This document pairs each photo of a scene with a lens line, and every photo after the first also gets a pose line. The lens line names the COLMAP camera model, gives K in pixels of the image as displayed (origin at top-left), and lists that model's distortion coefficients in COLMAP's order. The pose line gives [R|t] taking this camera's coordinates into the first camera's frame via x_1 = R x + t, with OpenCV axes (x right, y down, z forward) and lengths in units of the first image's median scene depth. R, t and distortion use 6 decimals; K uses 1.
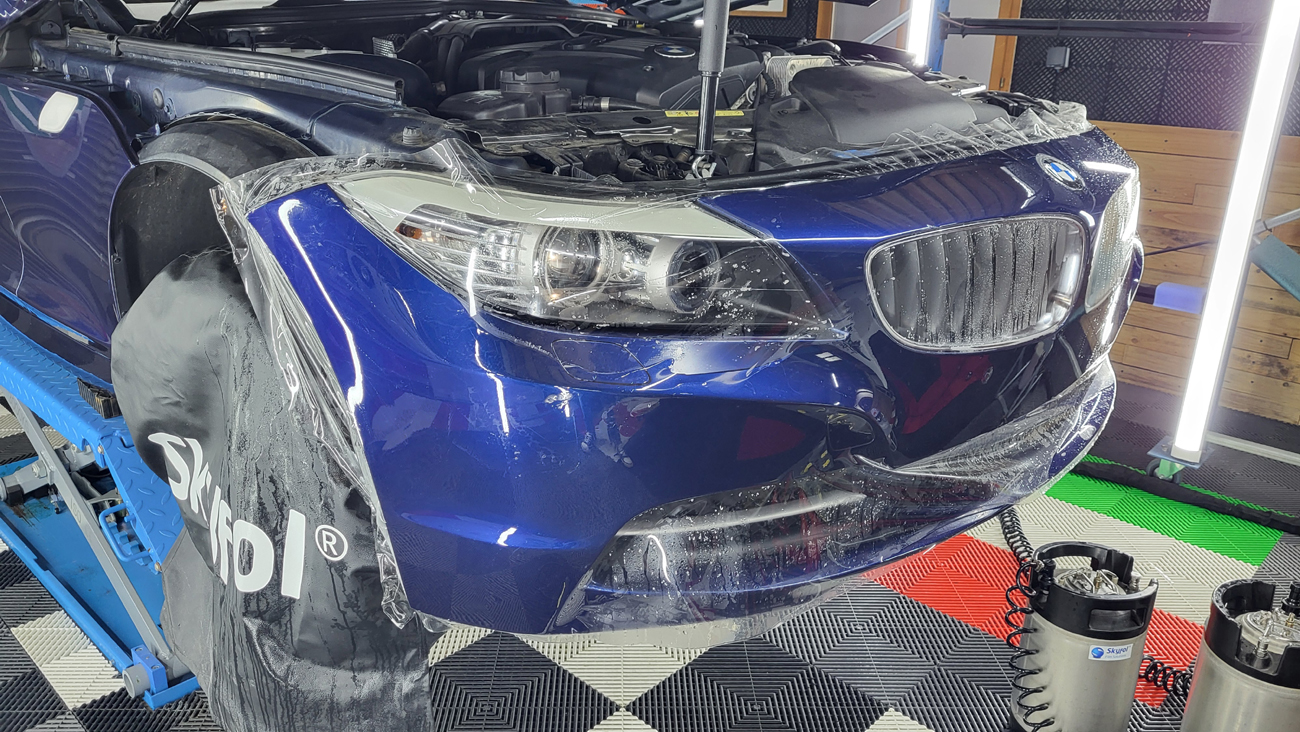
lens RADIAL K [[953.6, 0, 650.0], [0, 953.6, 366.0], [0, 0, 1]] dist [0.037922, -0.035475]
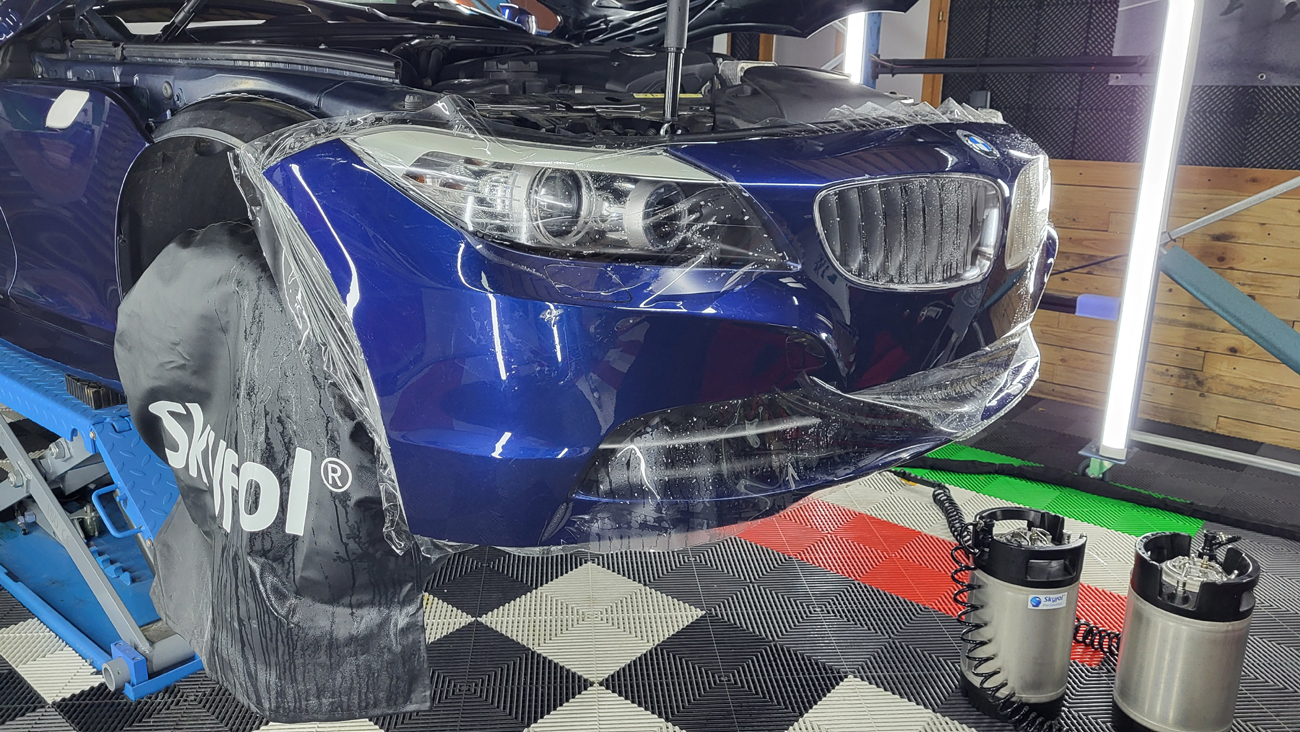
lens RADIAL K [[953.6, 0, 650.0], [0, 953.6, 366.0], [0, 0, 1]] dist [0.037922, -0.035475]
pose [[0.998382, -0.017768, 0.054023, -0.028912], [0.021718, 0.997063, -0.073438, 0.128155], [-0.052559, 0.074493, 0.995836, -0.094736]]
